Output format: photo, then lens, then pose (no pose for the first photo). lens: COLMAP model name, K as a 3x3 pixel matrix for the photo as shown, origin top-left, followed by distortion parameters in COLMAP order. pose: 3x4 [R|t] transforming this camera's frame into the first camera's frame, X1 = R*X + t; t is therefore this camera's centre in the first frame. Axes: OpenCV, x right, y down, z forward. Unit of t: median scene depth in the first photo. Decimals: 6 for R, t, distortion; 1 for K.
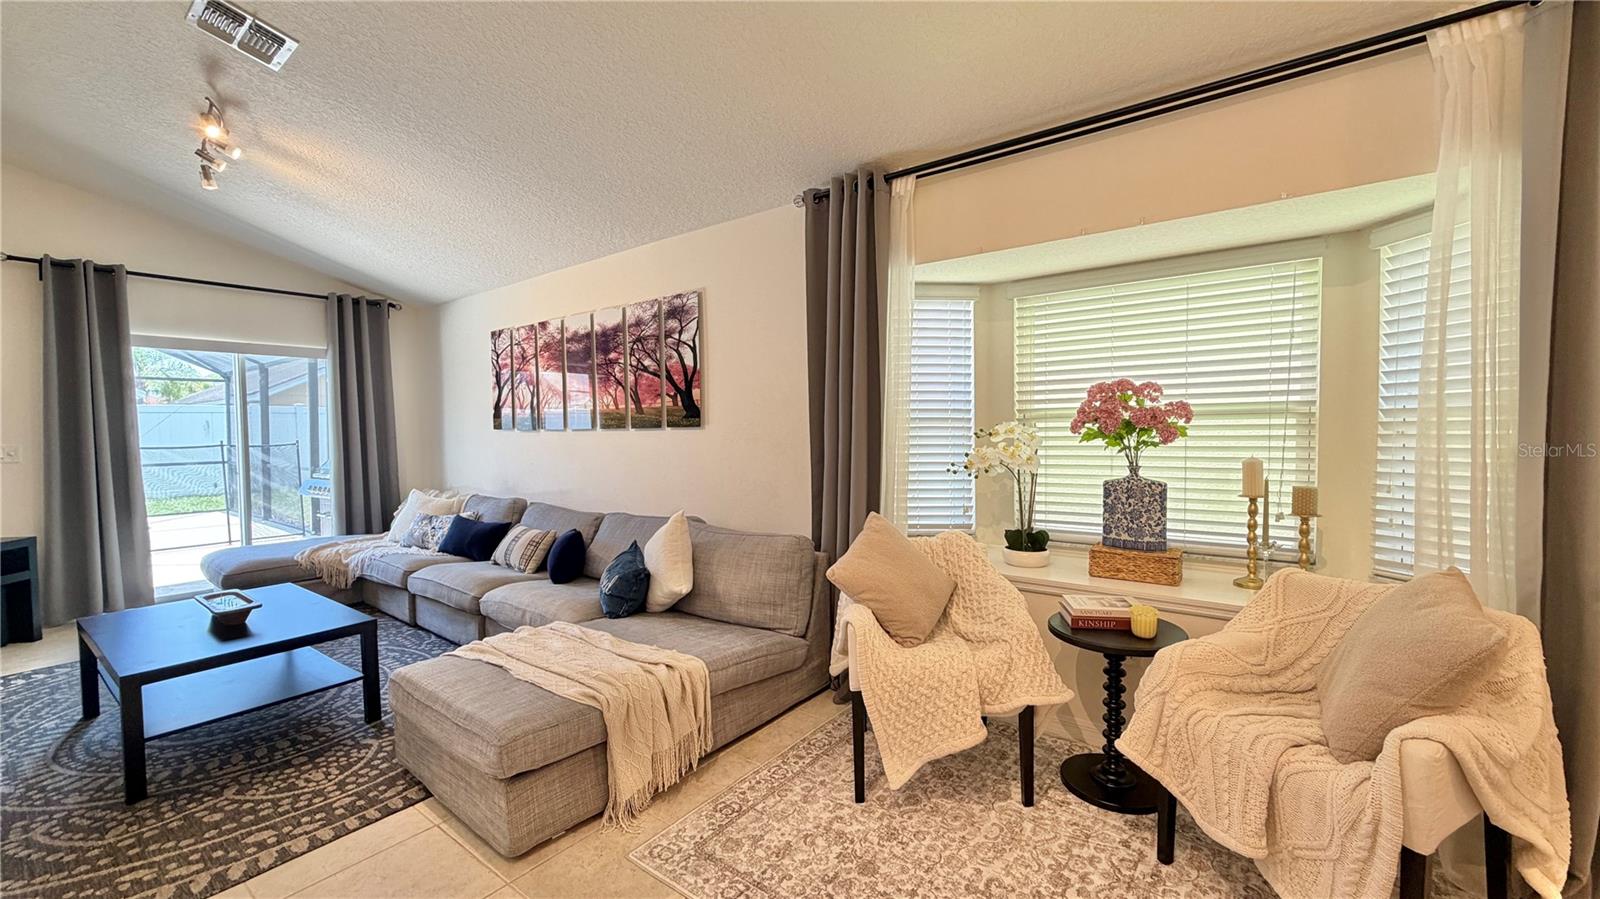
lens RADIAL K [[634.7, 0, 797.6], [0, 634.7, 449.4], [0, 0, 1]] dist [0.000189, -0.000005]
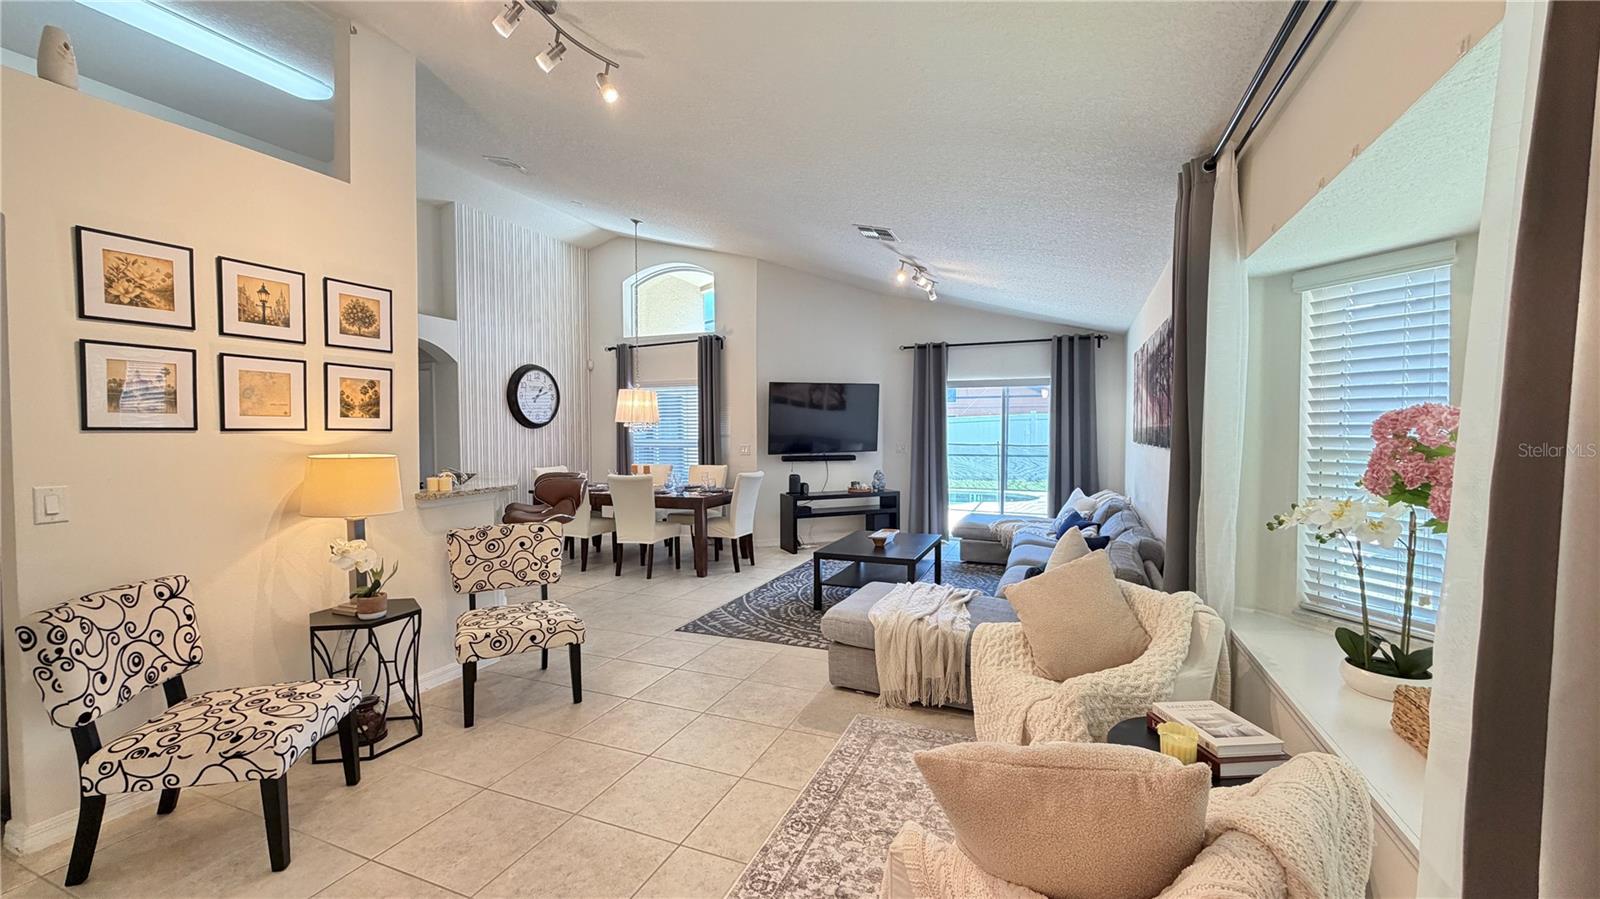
lens RADIAL K [[634.7, 0, 797.6], [0, 634.7, 449.4], [0, 0, 1]] dist [0.000189, -0.000005]
pose [[0.249223, 0.046745, -0.967317, 0.543341], [-0.039903, 0.998482, 0.037970, -0.044362], [0.967624, 0.029136, 0.250710, 0.183283]]
